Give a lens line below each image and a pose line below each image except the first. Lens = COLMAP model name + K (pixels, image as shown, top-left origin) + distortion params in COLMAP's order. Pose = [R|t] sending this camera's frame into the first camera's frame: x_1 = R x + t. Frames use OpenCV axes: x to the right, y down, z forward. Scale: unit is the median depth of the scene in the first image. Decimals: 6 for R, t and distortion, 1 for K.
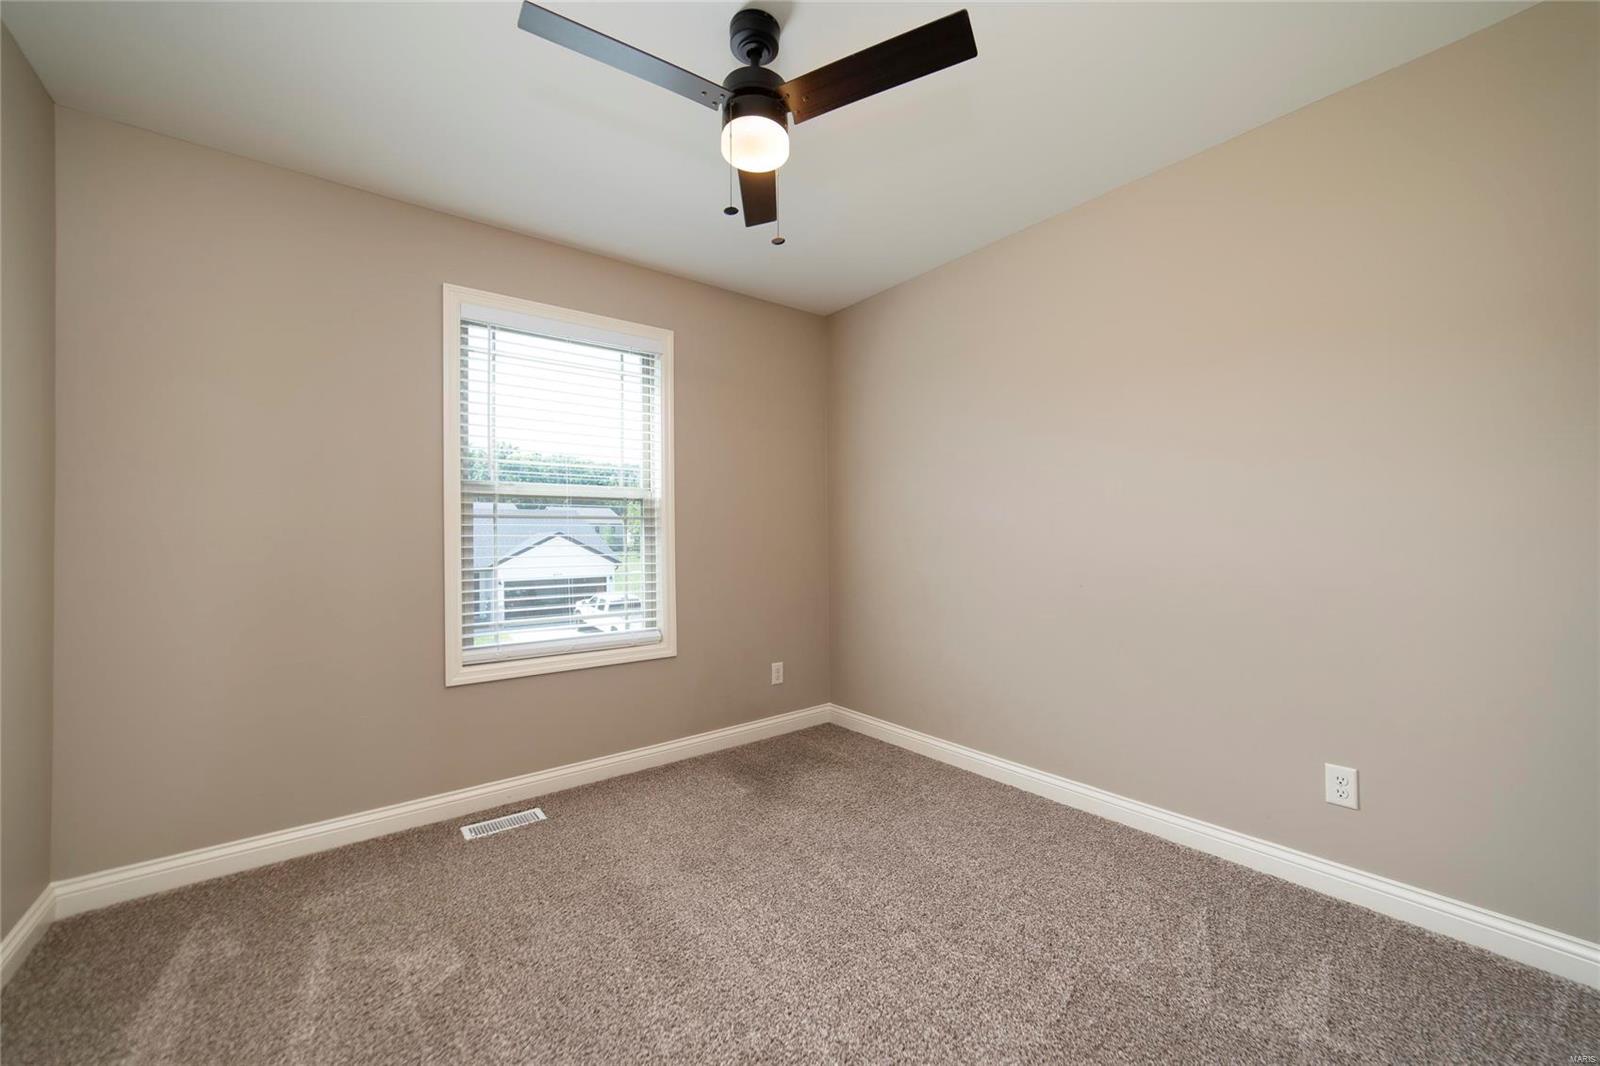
lens RADIAL K [[631.4, 0, 812.6], [0, 631.4, 530.2], [0, 0, 1]] dist [-0.022190, 0.011862]
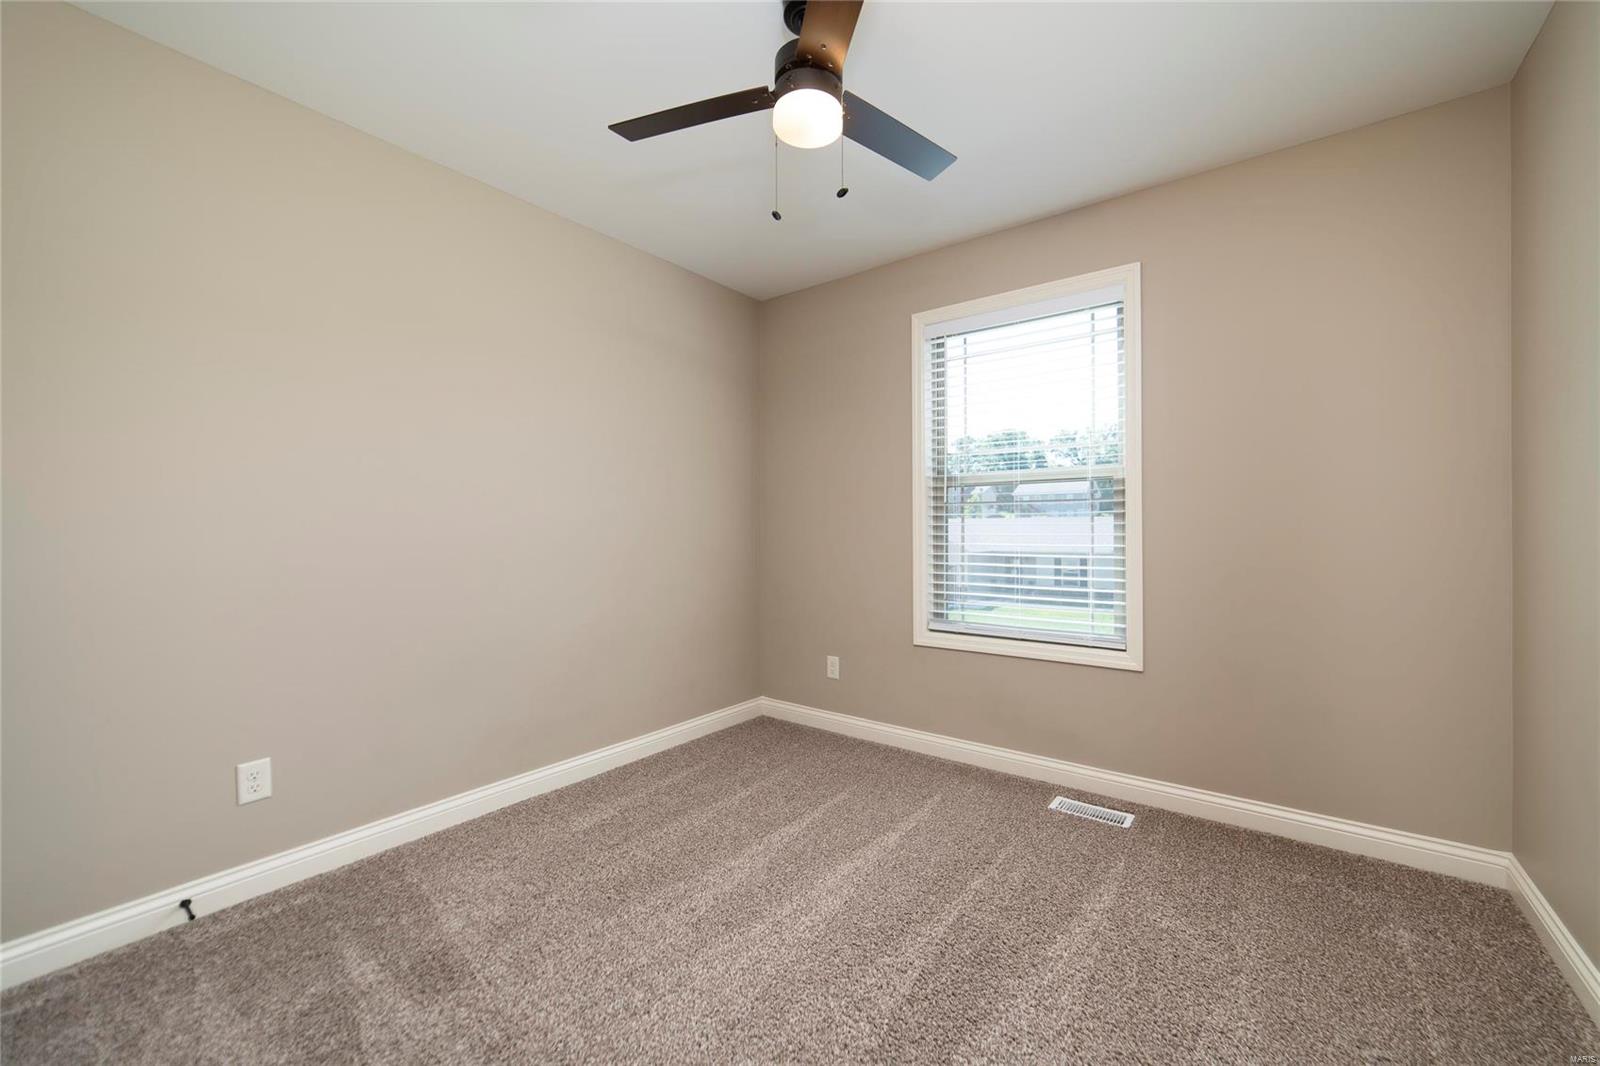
lens RADIAL K [[631.4, 0, 812.6], [0, 631.4, 530.2], [0, 0, 1]] dist [-0.022190, 0.011862]
pose [[0.236488, 0.008645, -0.971596, 0.449179], [0.007648, 0.999913, 0.010758, 0.008956], [0.971604, -0.009975, 0.236401, 0.415666]]
